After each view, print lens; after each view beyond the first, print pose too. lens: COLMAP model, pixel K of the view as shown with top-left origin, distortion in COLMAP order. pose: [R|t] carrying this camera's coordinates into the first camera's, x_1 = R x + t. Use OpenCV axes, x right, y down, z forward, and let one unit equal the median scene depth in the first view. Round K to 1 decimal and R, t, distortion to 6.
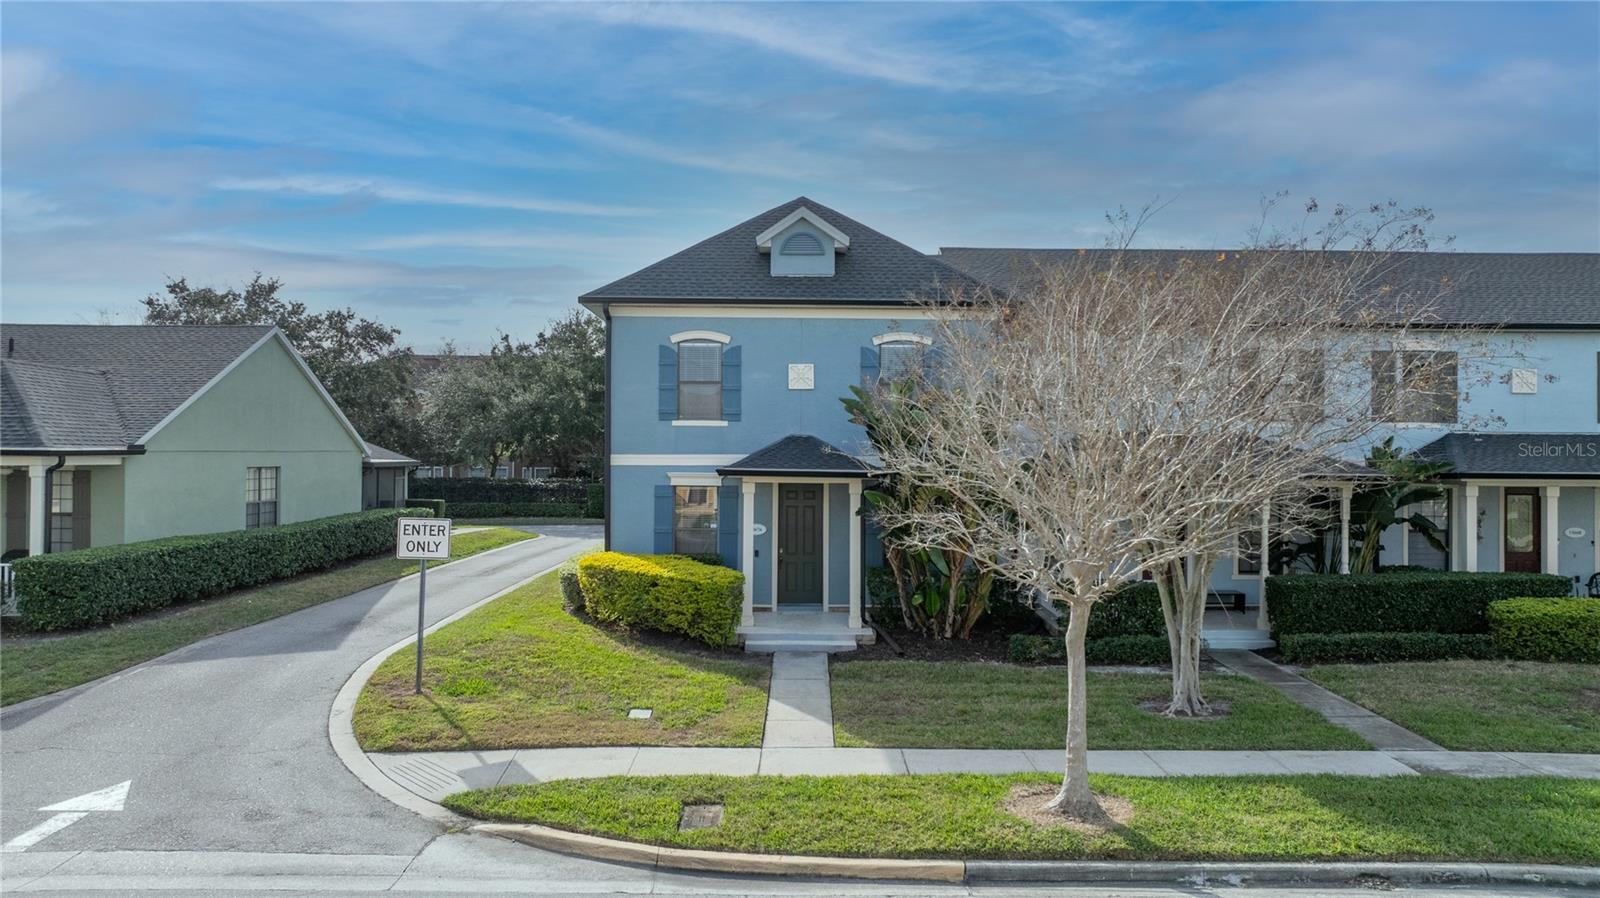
lens RADIAL K [[1088.8, 0, 800.0], [0, 1088.8, 449.0], [0, 0, 1]] dist [-0.004744, 0.001929]
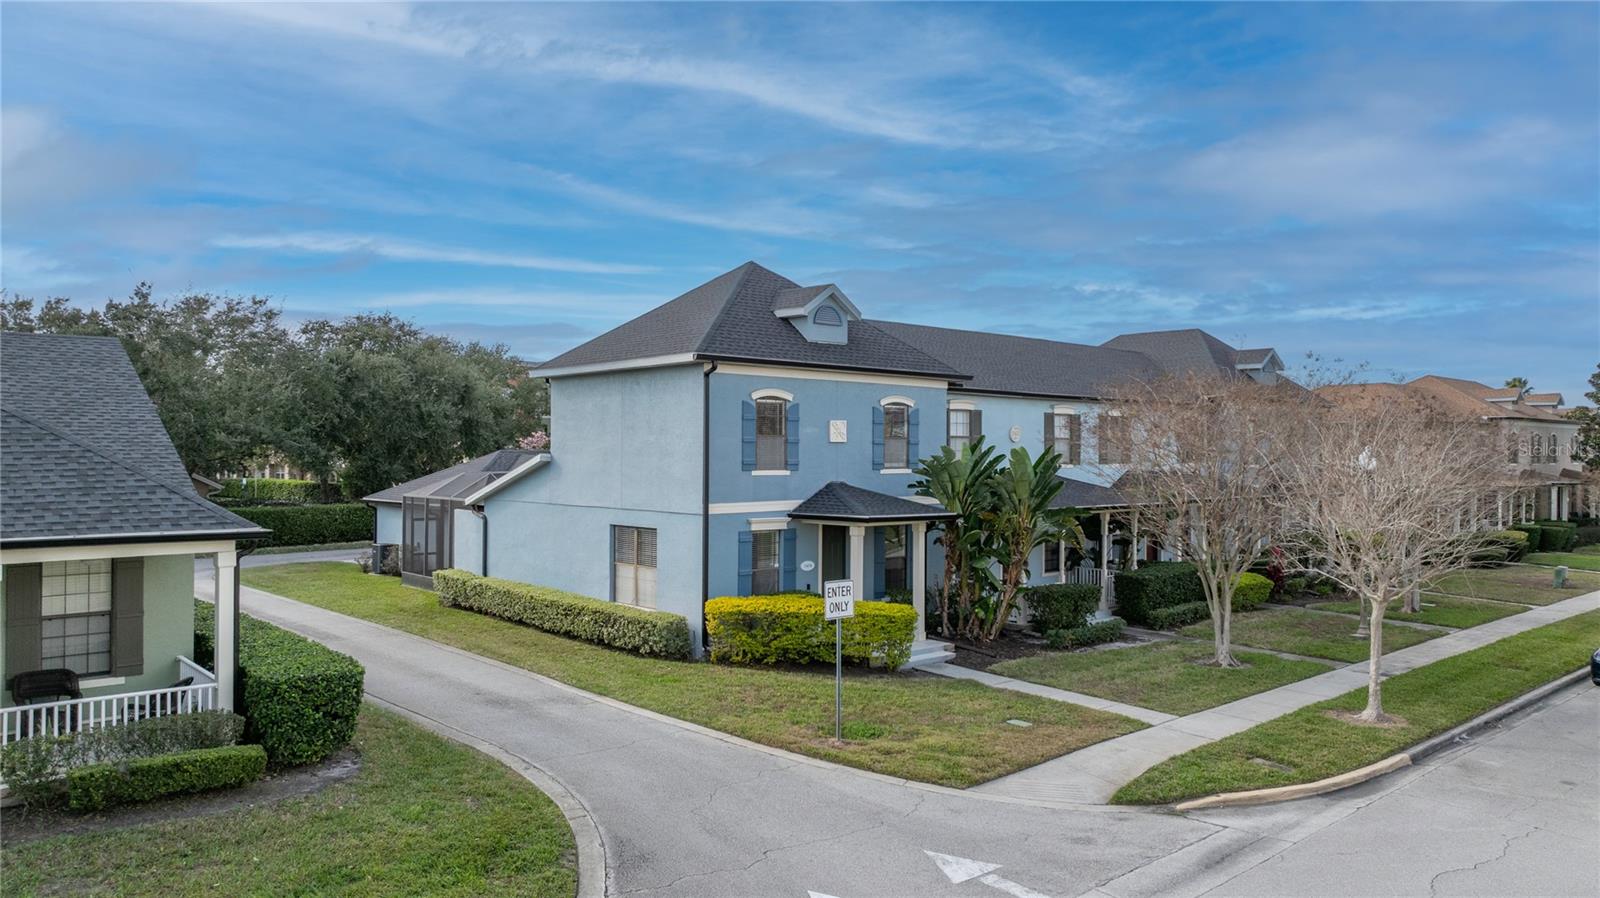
lens RADIAL K [[1088.8, 0, 800.0], [0, 1088.8, 449.0], [0, 0, 1]] dist [-0.004744, 0.001929]
pose [[0.748023, -0.000988, 0.663672, -0.801824], [-0.002240, 0.999989, 0.004013, -0.052325], [-0.663669, -0.004489, 0.748013, 0.160165]]
